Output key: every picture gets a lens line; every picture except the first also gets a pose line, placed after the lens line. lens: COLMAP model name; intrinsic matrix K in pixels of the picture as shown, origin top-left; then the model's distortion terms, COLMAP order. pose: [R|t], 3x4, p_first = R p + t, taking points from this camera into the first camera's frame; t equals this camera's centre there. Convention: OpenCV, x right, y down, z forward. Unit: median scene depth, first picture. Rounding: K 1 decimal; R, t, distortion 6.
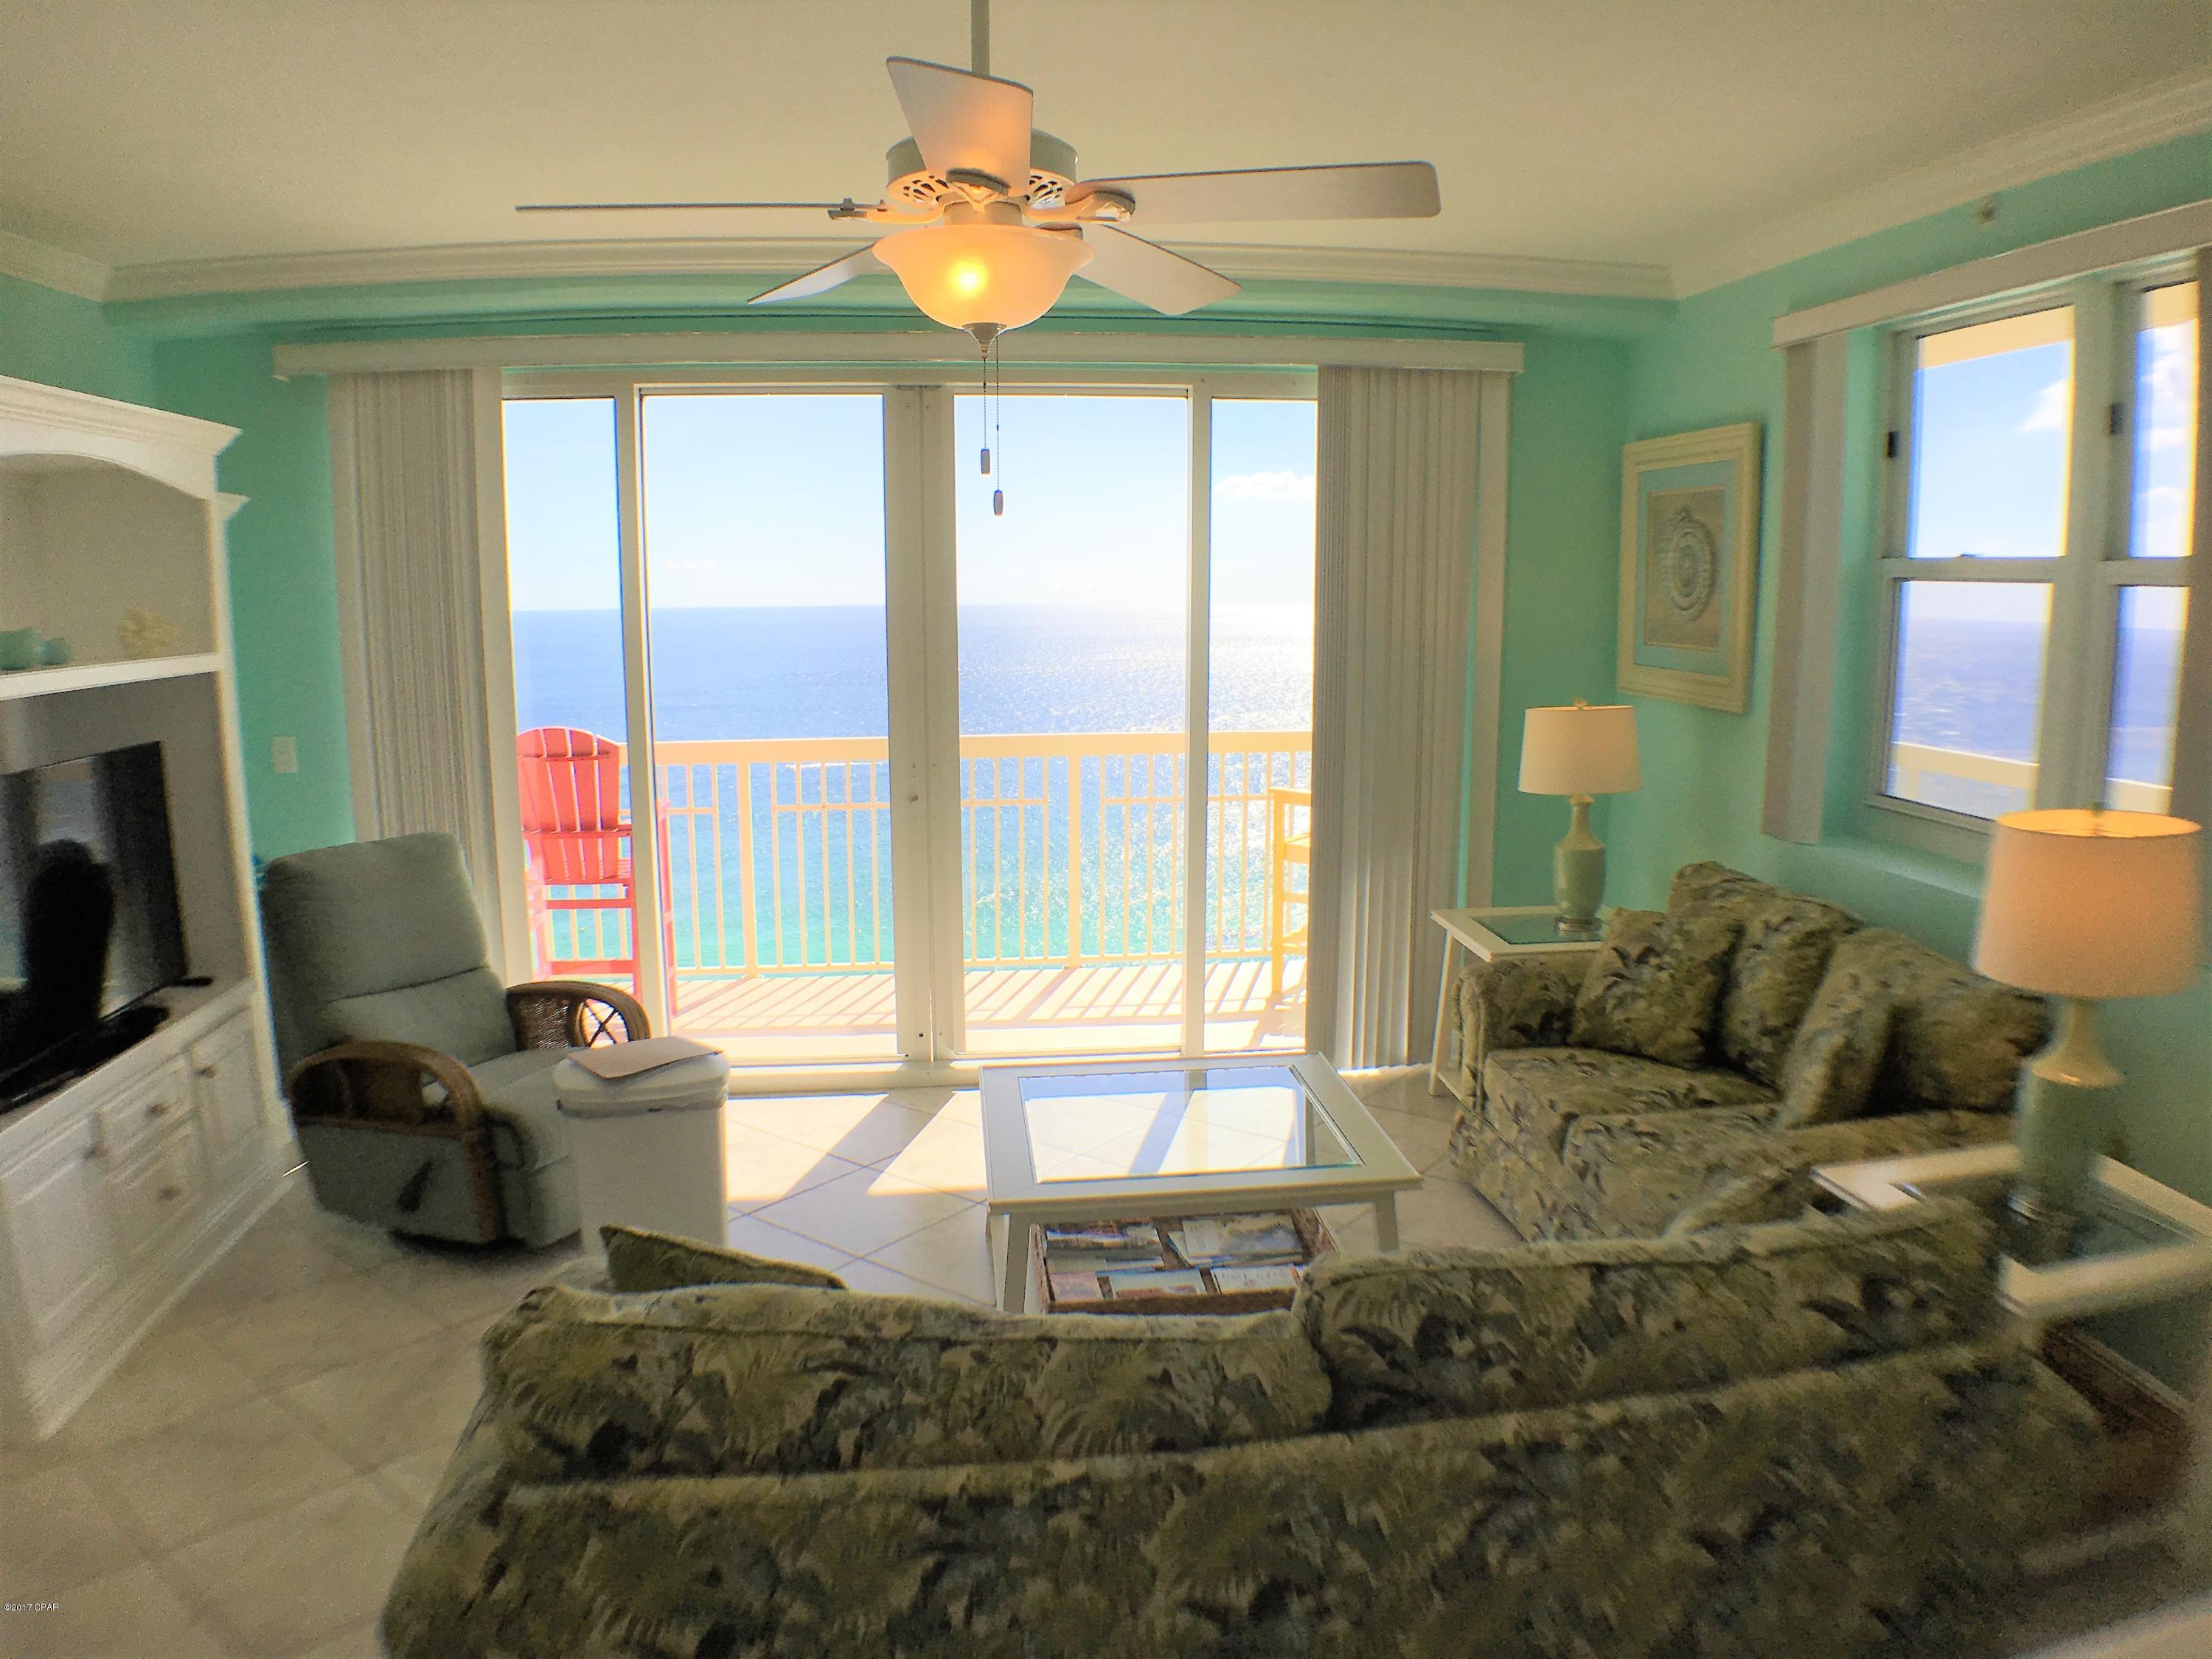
lens RADIAL K [[1509.7, 0, 1184.2], [0, 1509.7, 893.5], [0, 0, 1]] dist [-0.158597, 0.002415]
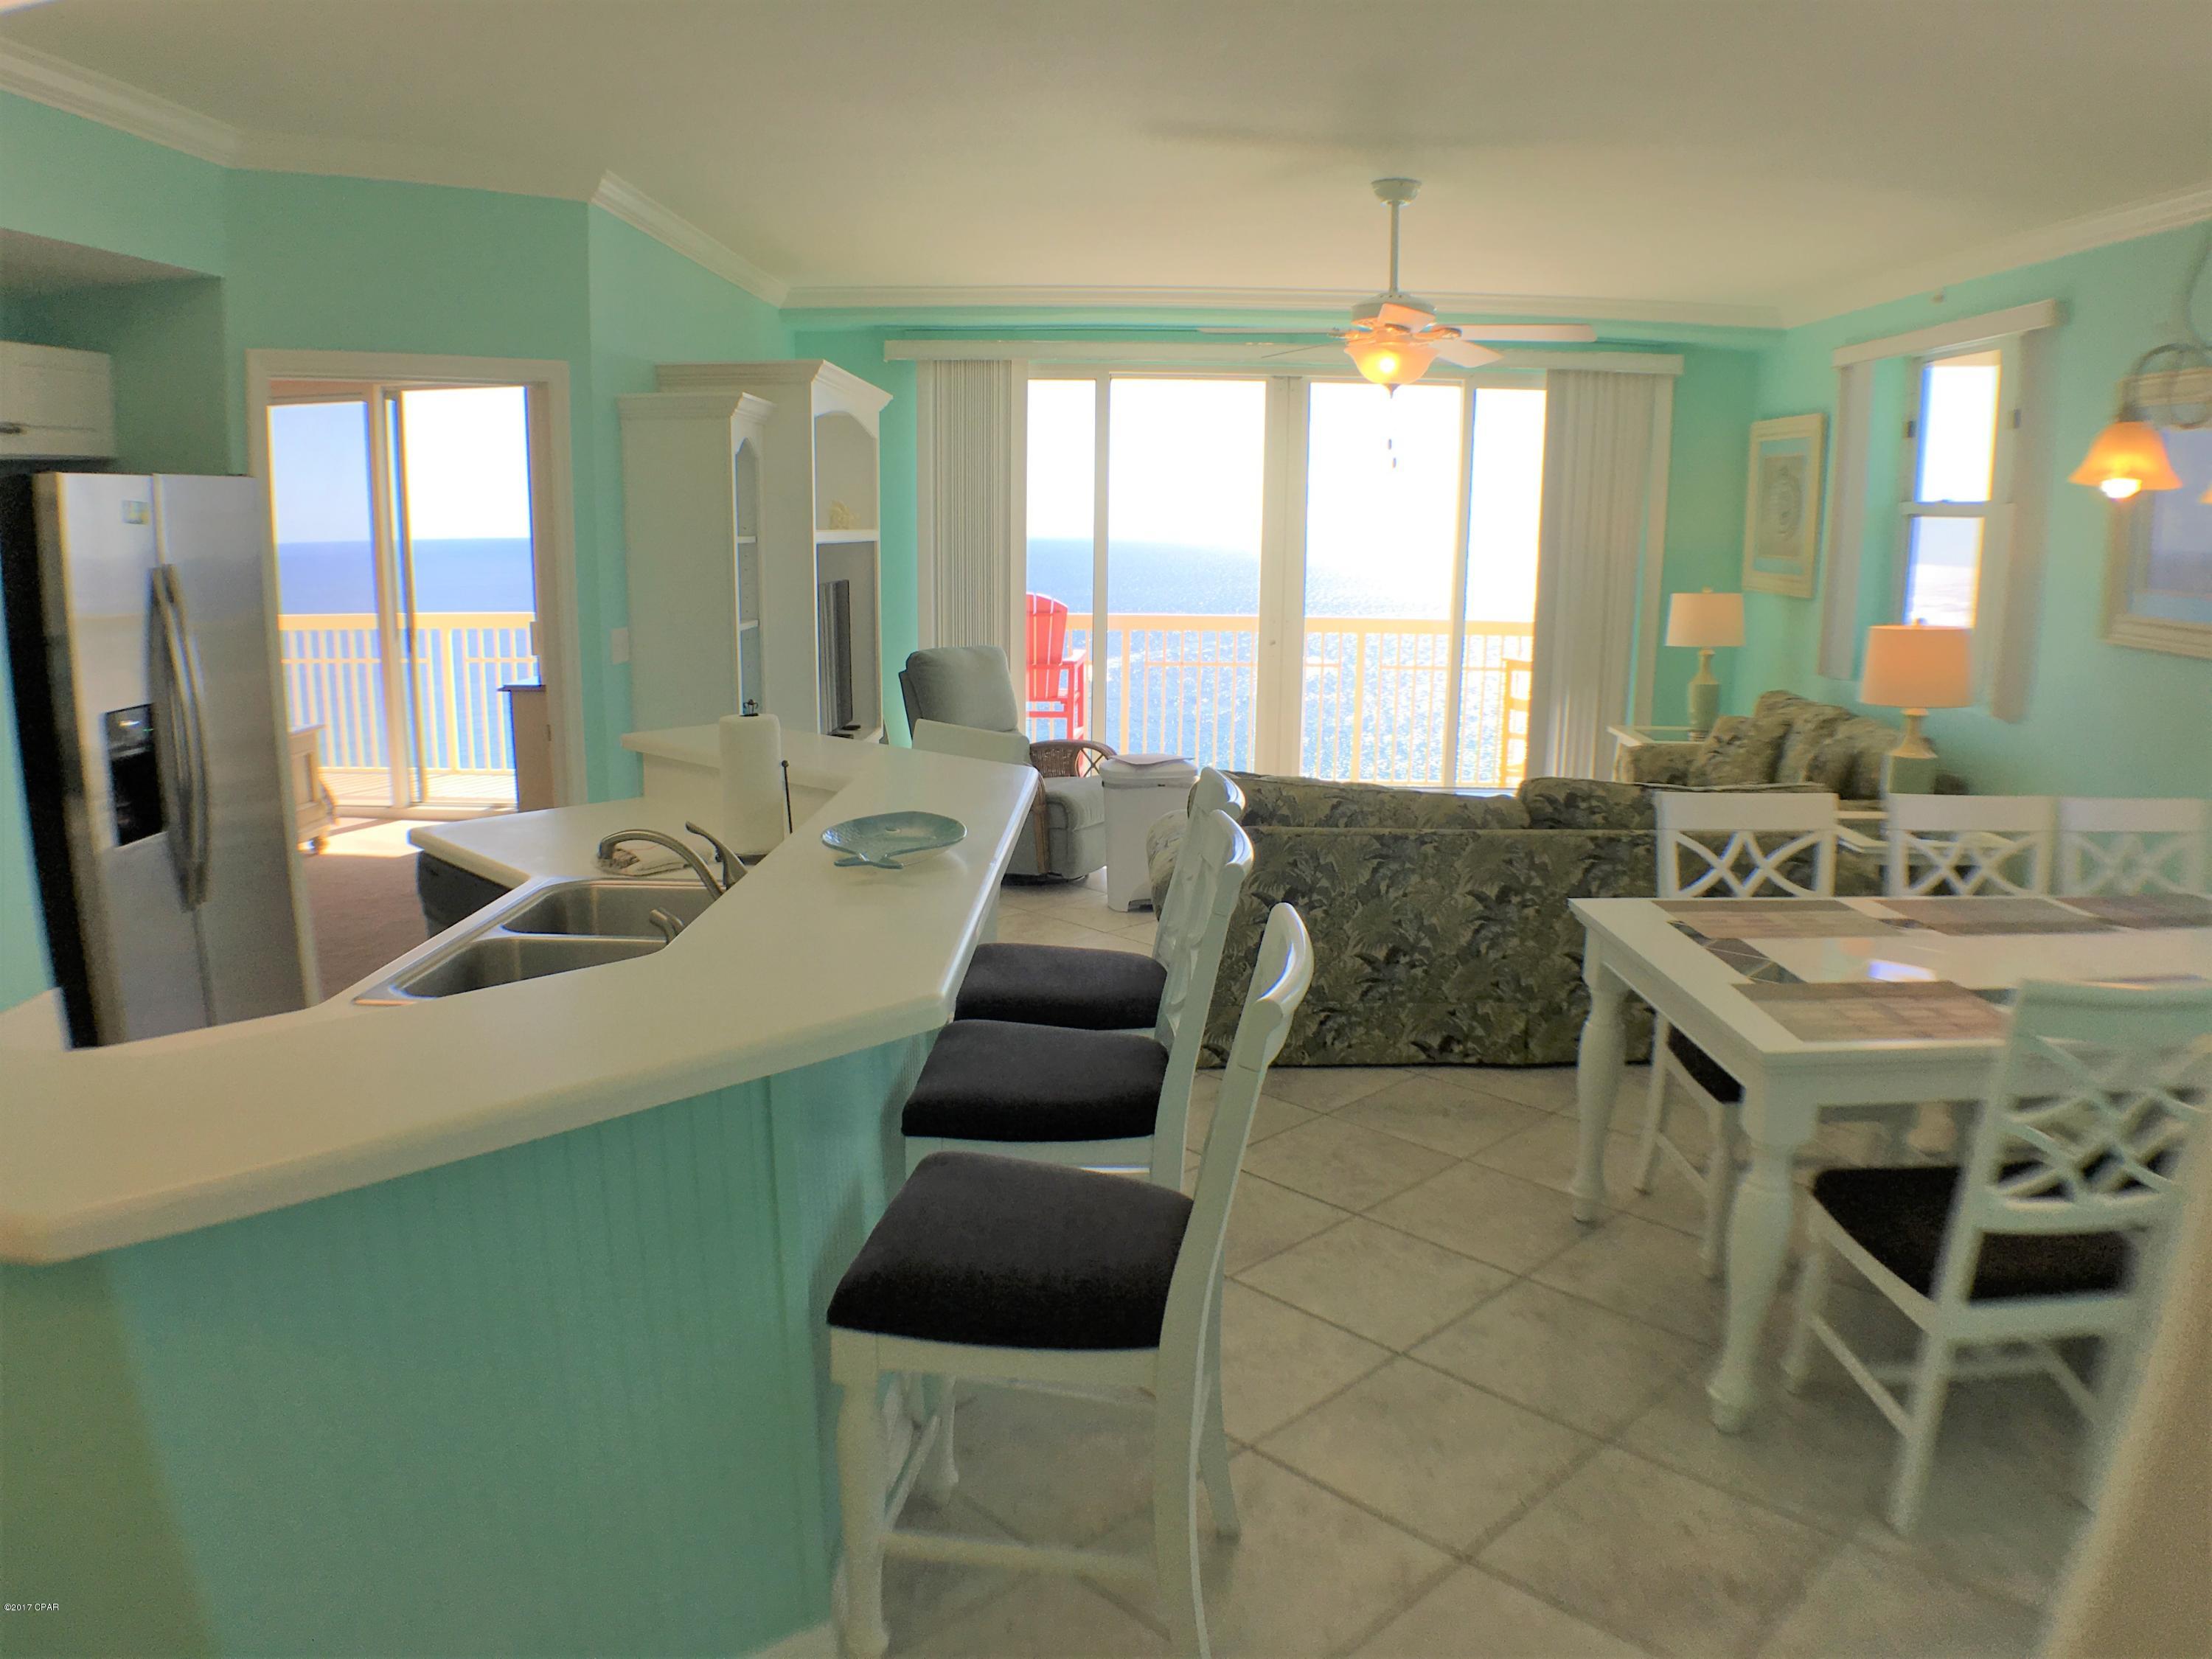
lens RADIAL K [[1499.6, 0, 1162.7], [0, 1499.6, 897.7], [0, 0, 1]] dist [-0.159493, 0.001946]
pose [[0.986908, 0.048812, -0.153721, -0.053095], [-0.041613, 0.997897, 0.049704, 0.158553], [0.155824, -0.042657, 0.986863, -0.684012]]
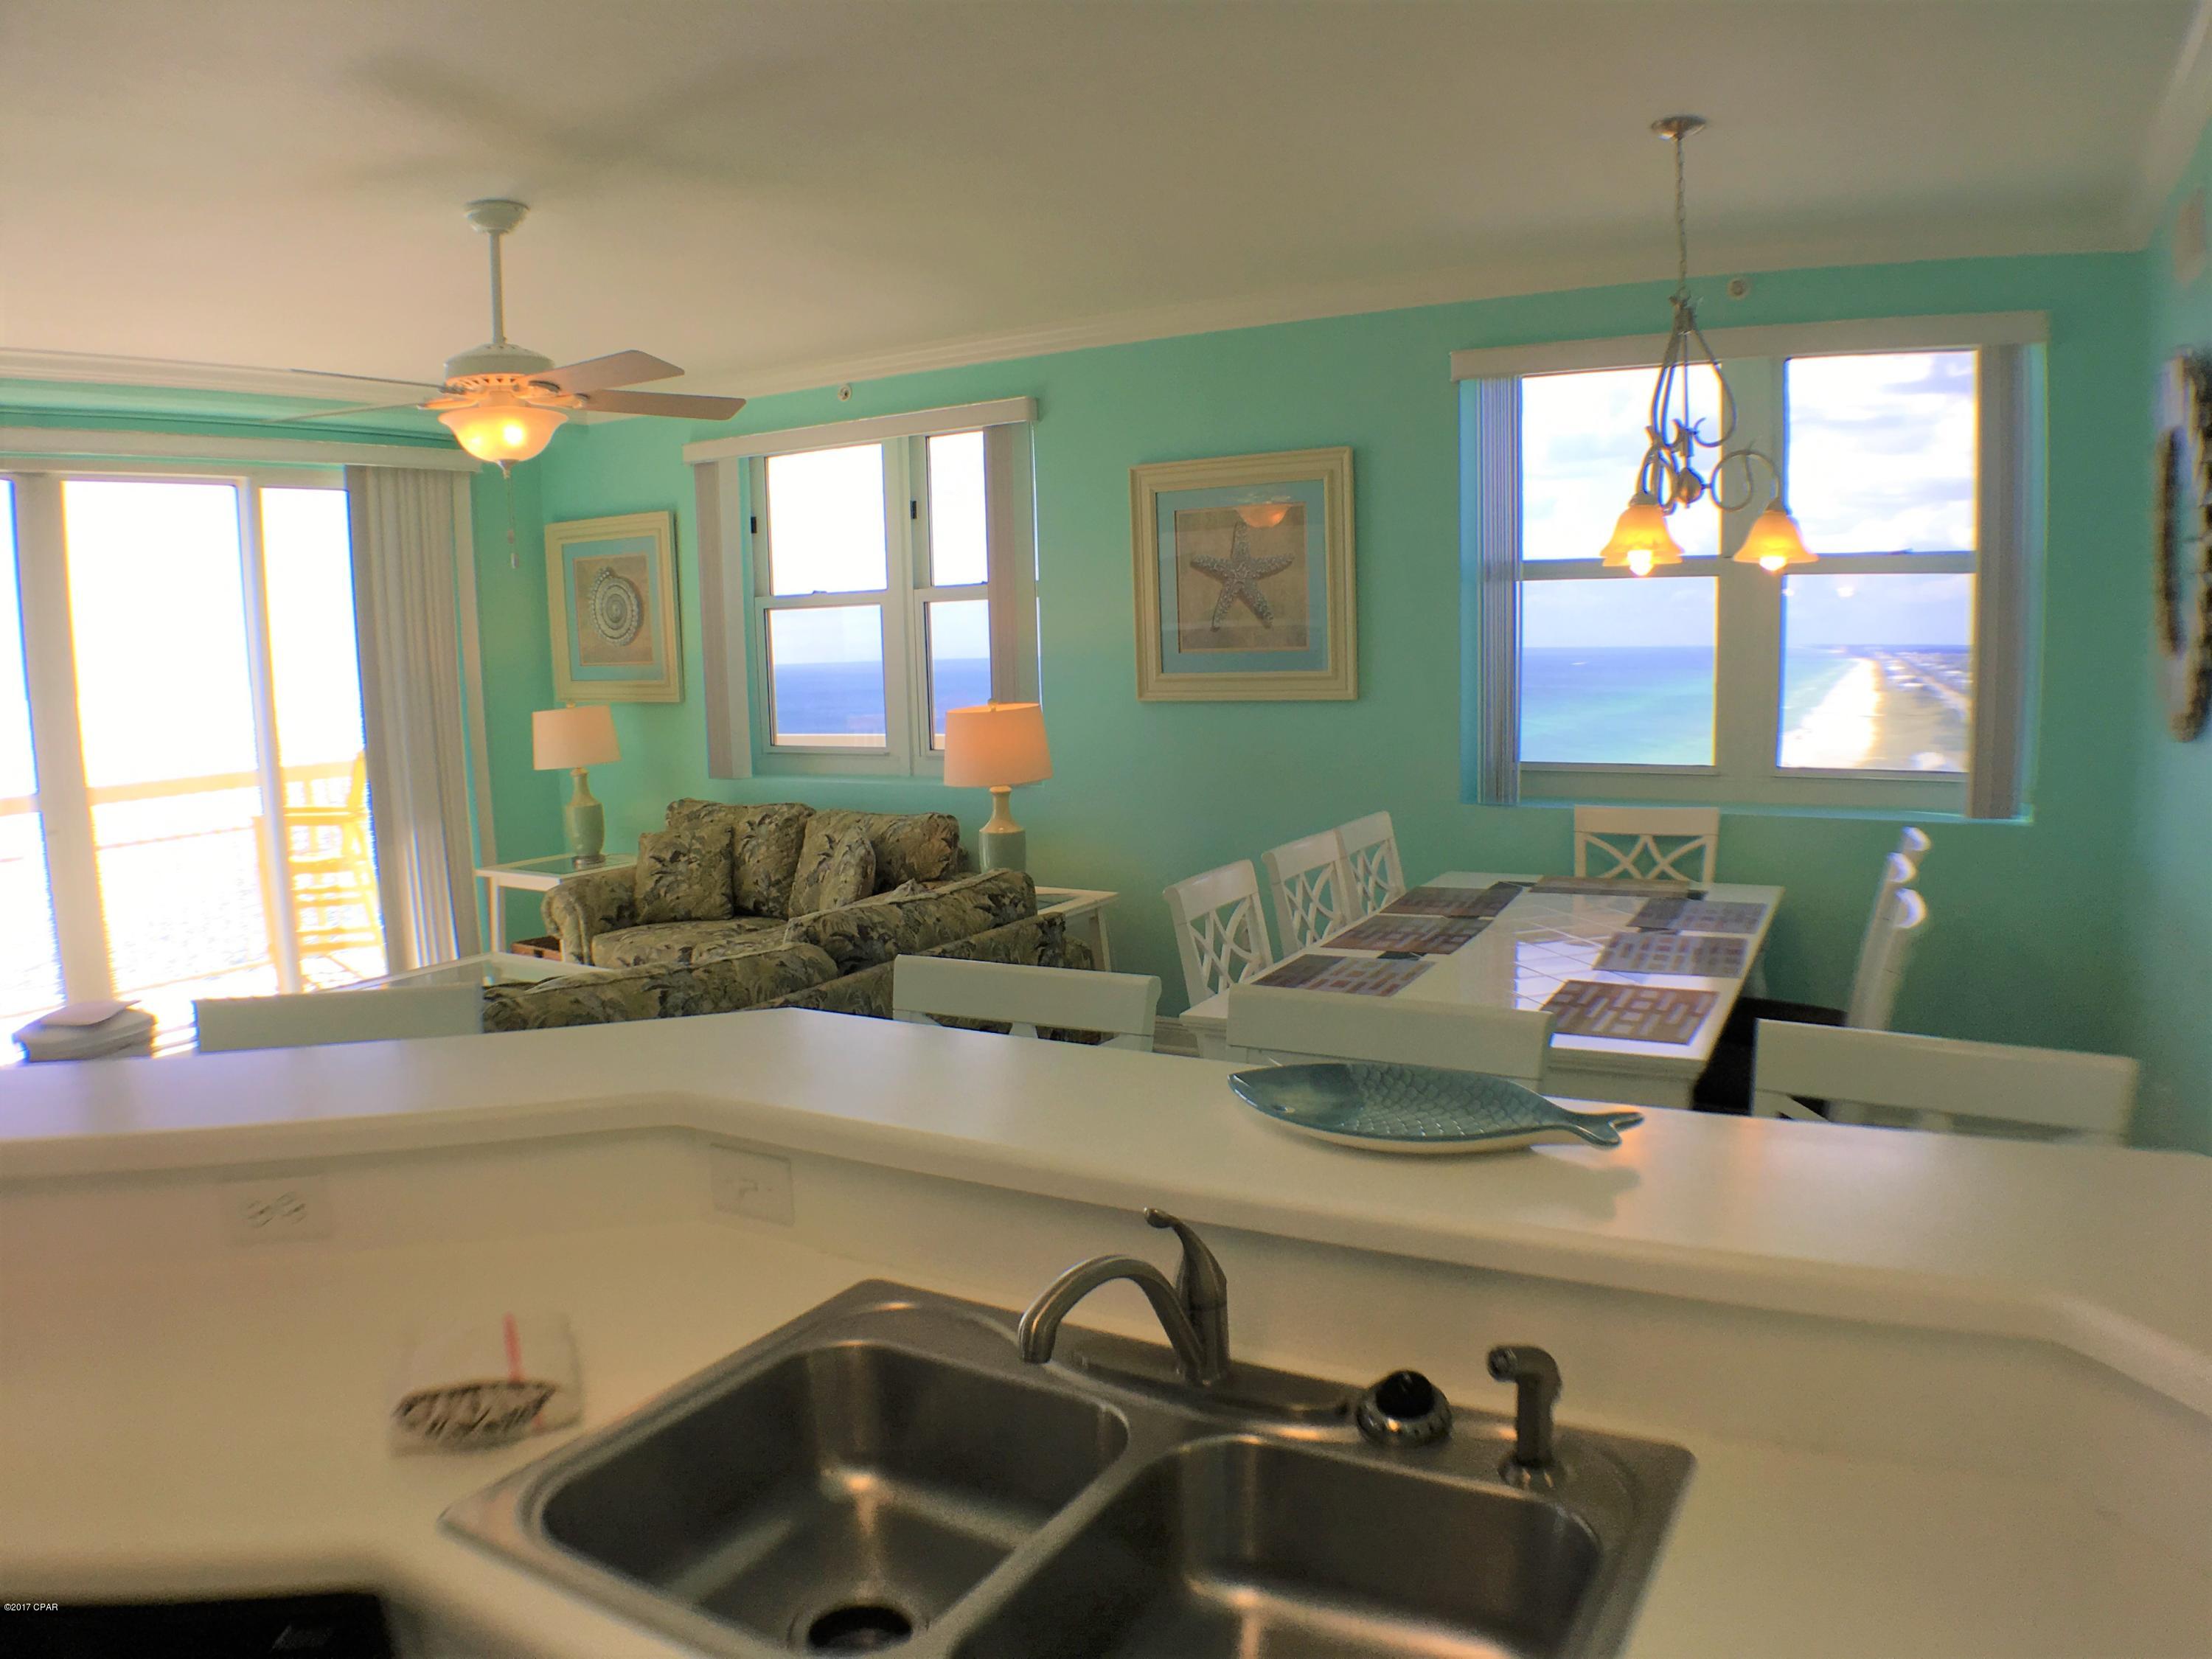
lens RADIAL K [[1502.7, 0, 1056.4], [0, 1502.7, 888.6], [0, 0, 1]] dist [-0.143706, 0.005386]
pose [[0.661534, -0.138097, 0.737091, -0.559238], [0.171339, 0.984733, 0.030718, 0.092378], [-0.730080, 0.105972, 0.675095, -0.318255]]
